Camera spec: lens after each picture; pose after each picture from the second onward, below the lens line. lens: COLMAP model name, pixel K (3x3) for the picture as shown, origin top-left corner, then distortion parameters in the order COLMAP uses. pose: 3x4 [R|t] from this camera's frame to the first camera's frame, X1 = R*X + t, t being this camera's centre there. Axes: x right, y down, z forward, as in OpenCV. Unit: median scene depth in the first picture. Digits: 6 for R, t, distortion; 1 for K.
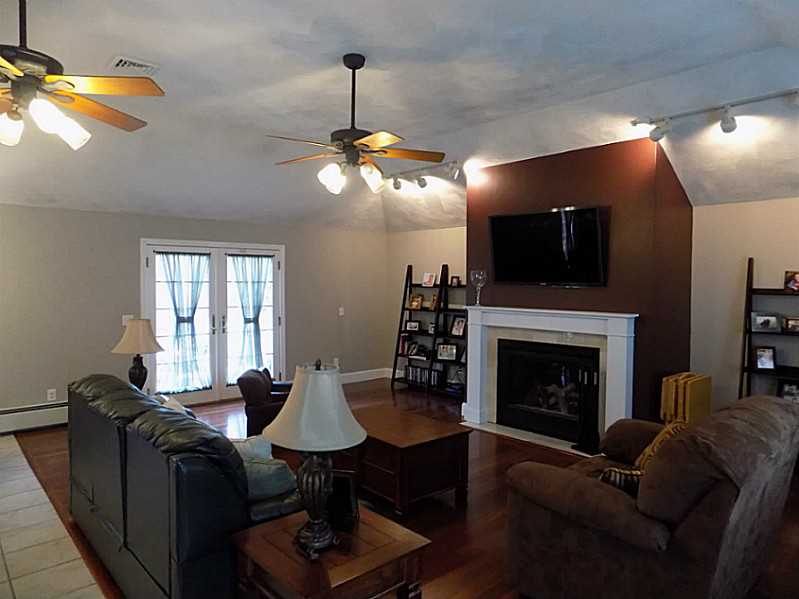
lens RADIAL K [[535.1, 0, 399.5], [0, 535.1, 299.5], [0, 0, 1]] dist [-0.057111, 0.004763]
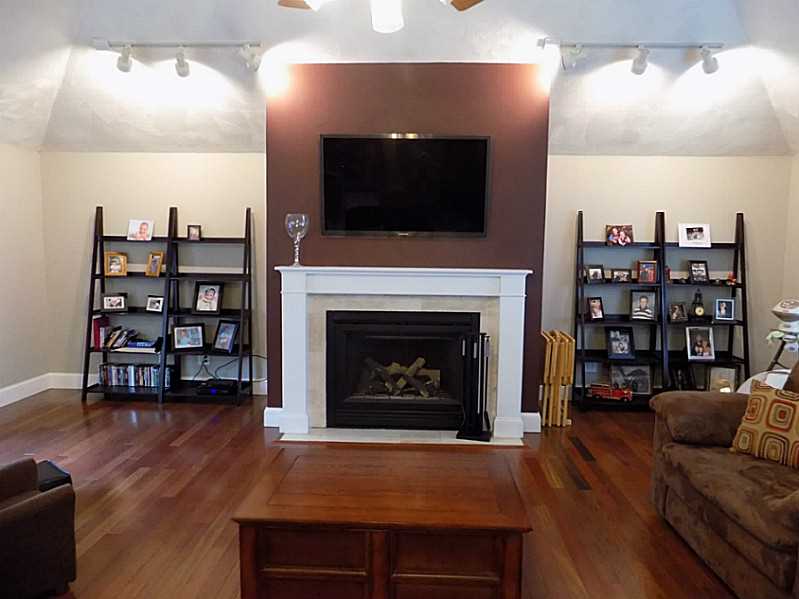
lens RADIAL K [[535.1, 0, 399.5], [0, 535.1, 299.5], [0, 0, 1]] dist [-0.057111, 0.004763]
pose [[0.690208, -0.069155, 0.720299, -0.259336], [0.016998, 0.996698, 0.079403, 0.002718], [-0.723411, -0.042561, 0.689104, 0.430217]]
